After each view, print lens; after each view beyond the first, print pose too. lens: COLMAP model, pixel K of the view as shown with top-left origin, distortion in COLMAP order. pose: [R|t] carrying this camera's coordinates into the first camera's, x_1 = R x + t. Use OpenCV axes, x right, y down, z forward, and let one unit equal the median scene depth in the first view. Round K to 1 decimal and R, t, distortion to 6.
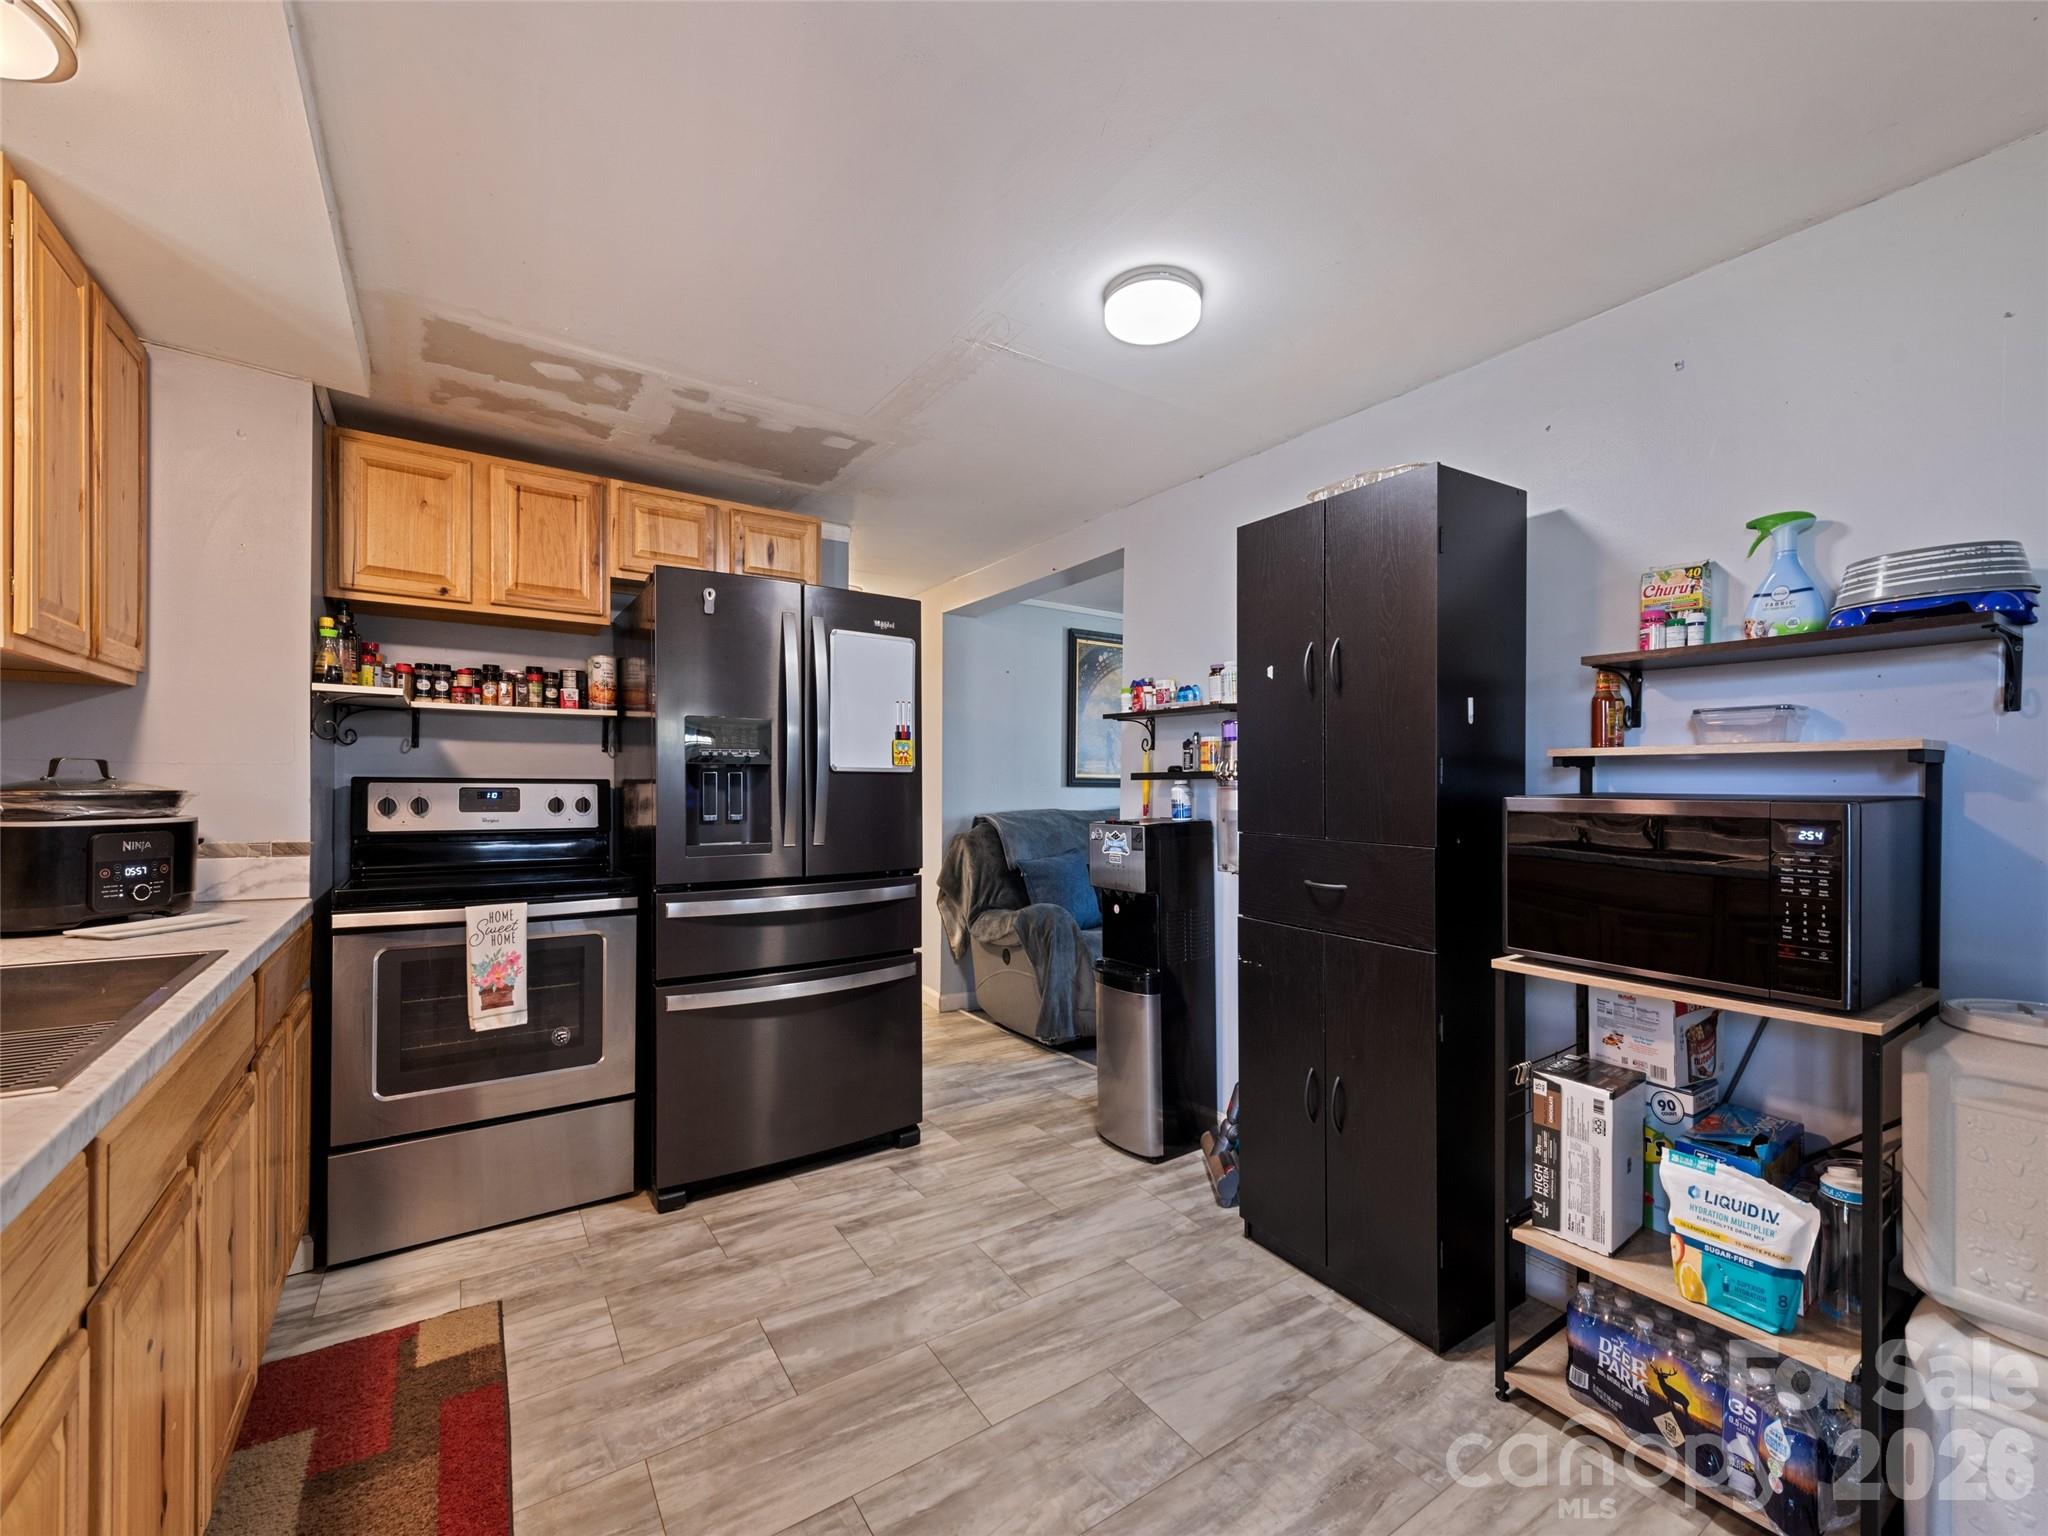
lens RADIAL K [[843.9, 0, 1024.9], [0, 843.9, 776.4], [0, 0, 1]] dist [0.002185, -0.000169]
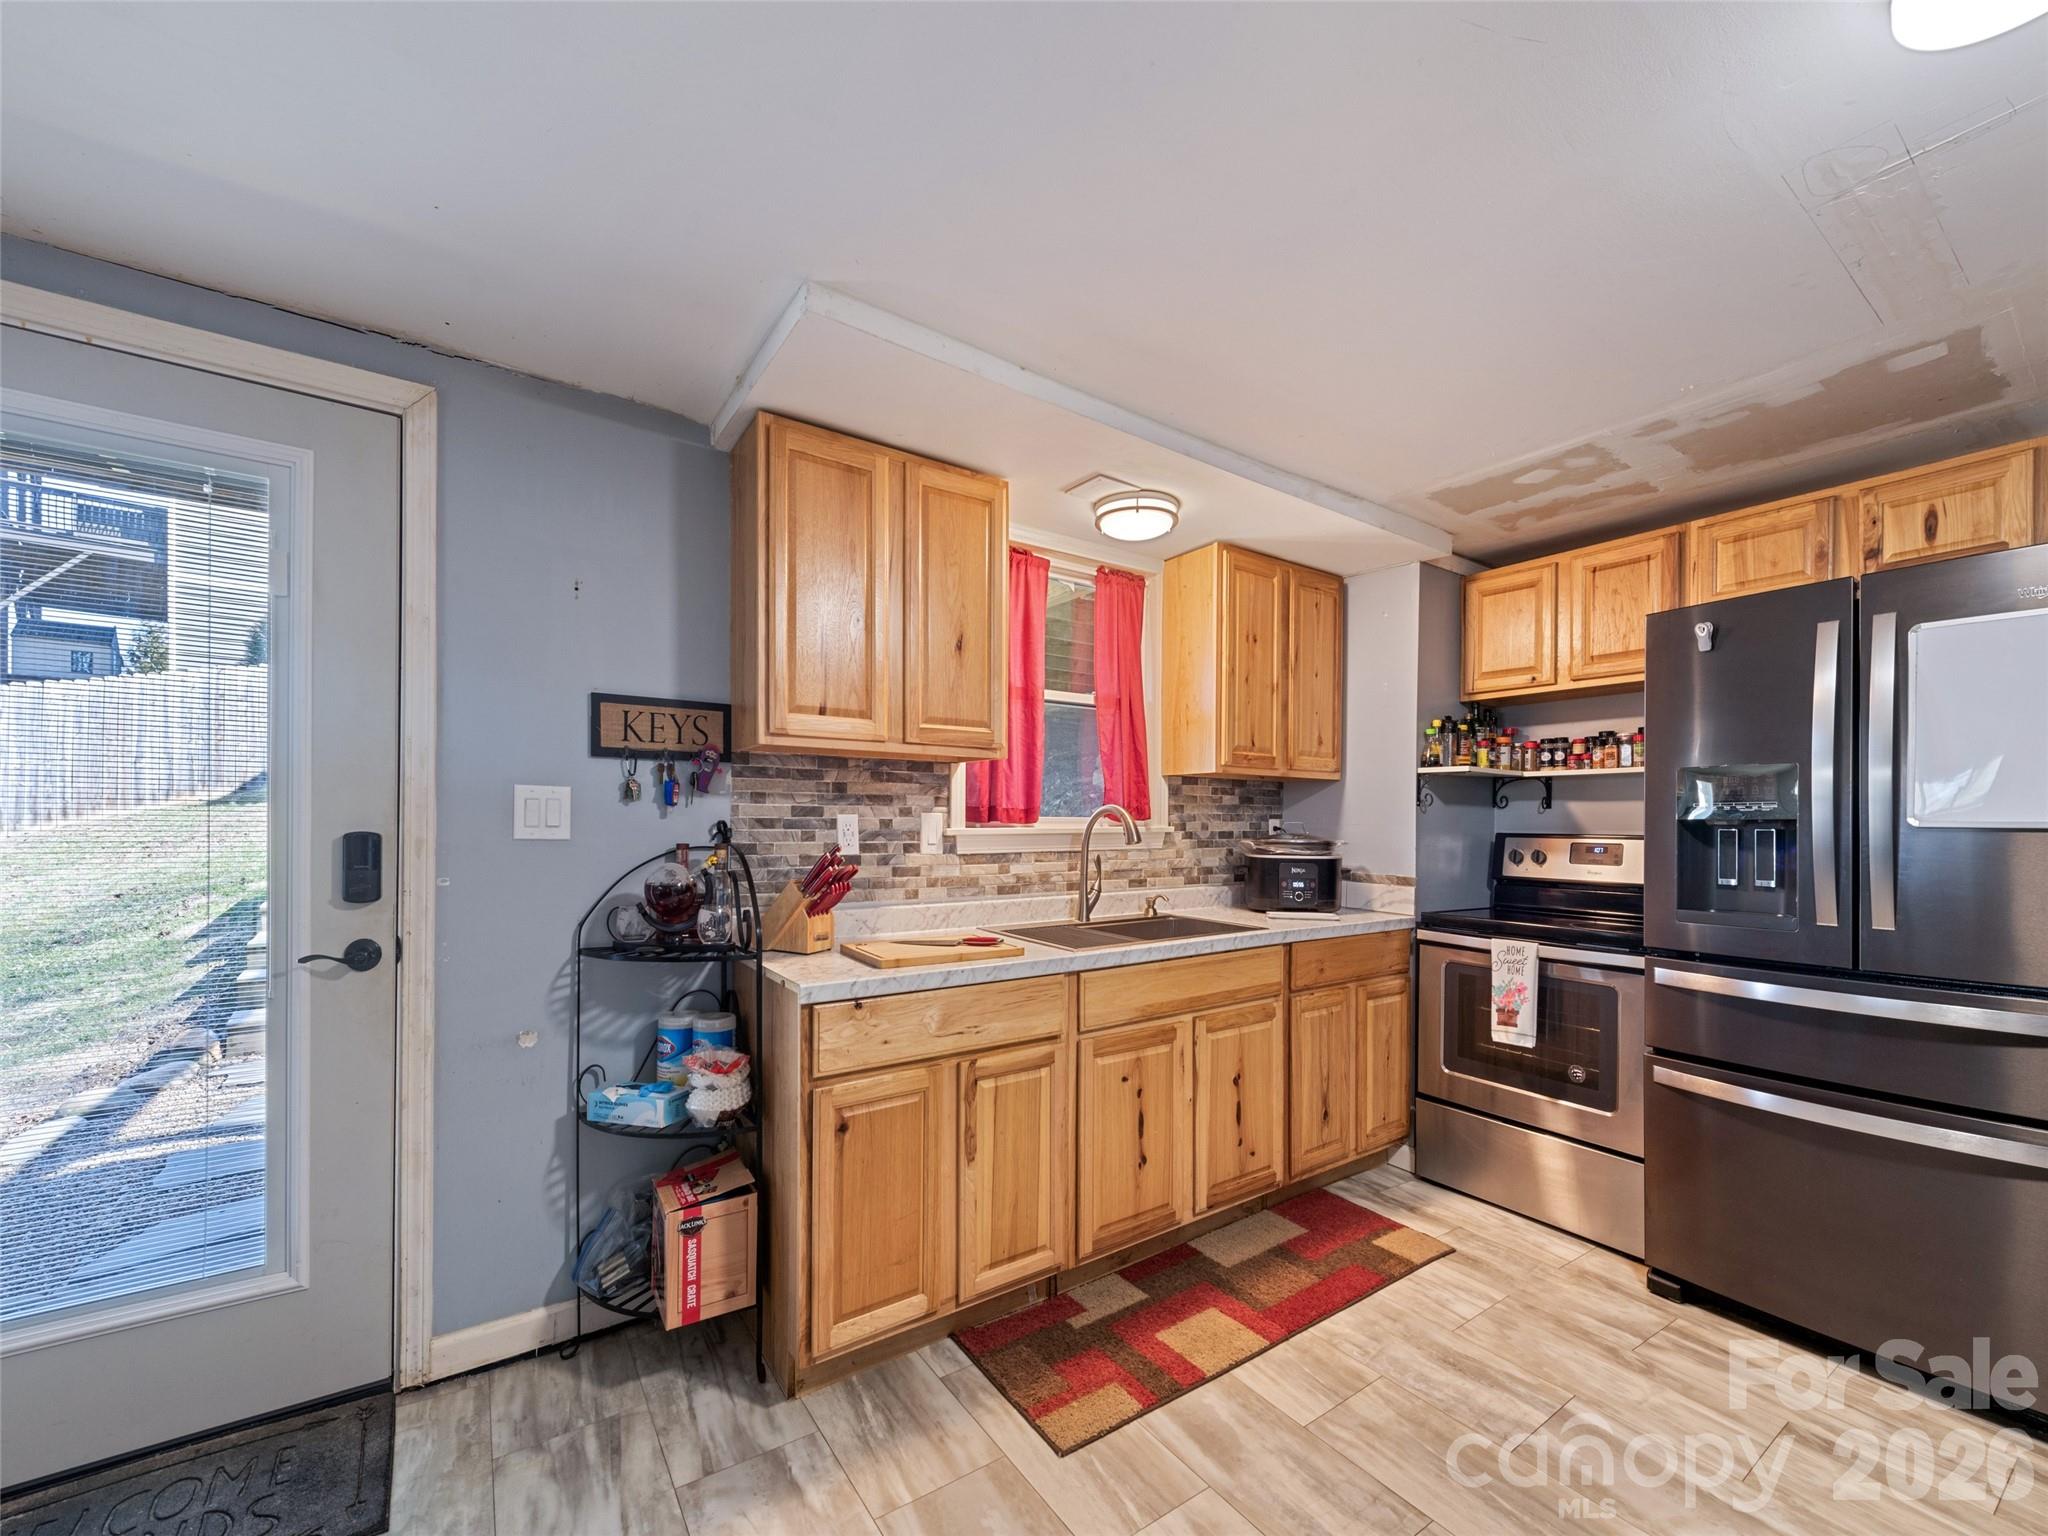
lens RADIAL K [[823.4, 0, 1049.0], [0, 823.4, 815.7], [0, 0, 1]] dist [0.001507, -0.000031]
pose [[0.021965, -0.017541, -0.999605, 0.492018], [-0.002350, 0.999842, -0.017597, -0.002202], [0.999756, 0.002736, 0.021920, 0.298062]]
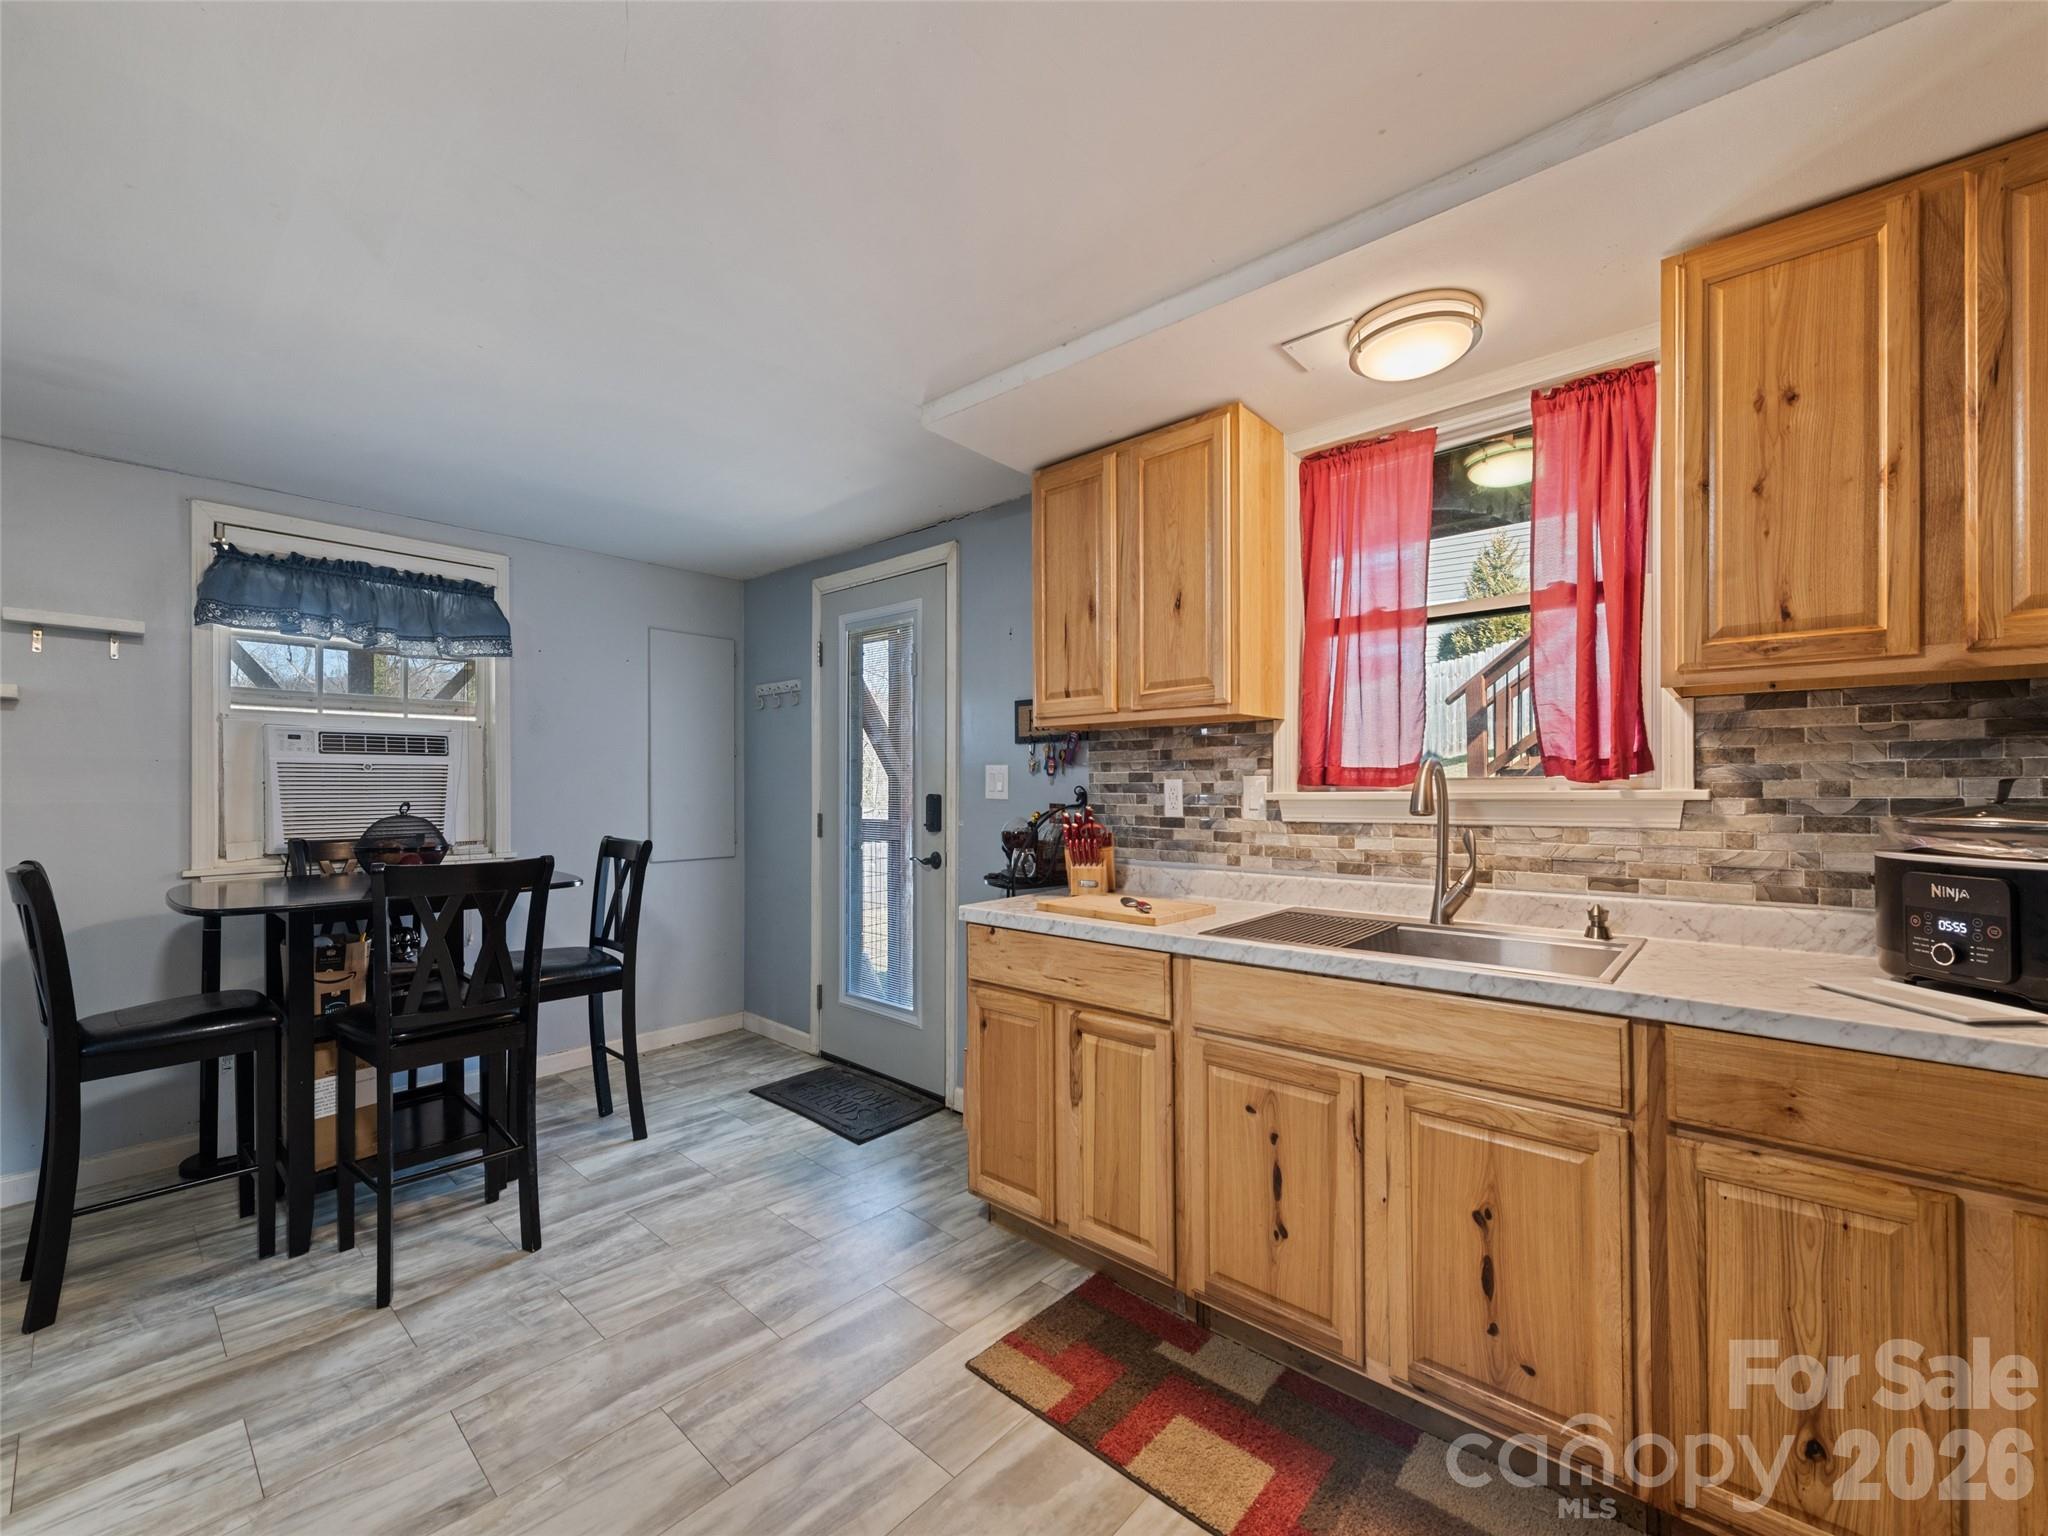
lens RADIAL K [[843.9, 0, 1024.9], [0, 843.9, 776.4], [0, 0, 1]] dist [0.002185, -0.000169]
pose [[-0.969479, -0.012217, -0.244871, -0.044876], [-0.007165, 0.999743, -0.021511, 0.000305], [0.245071, -0.019099, -0.969317, 1.069719]]
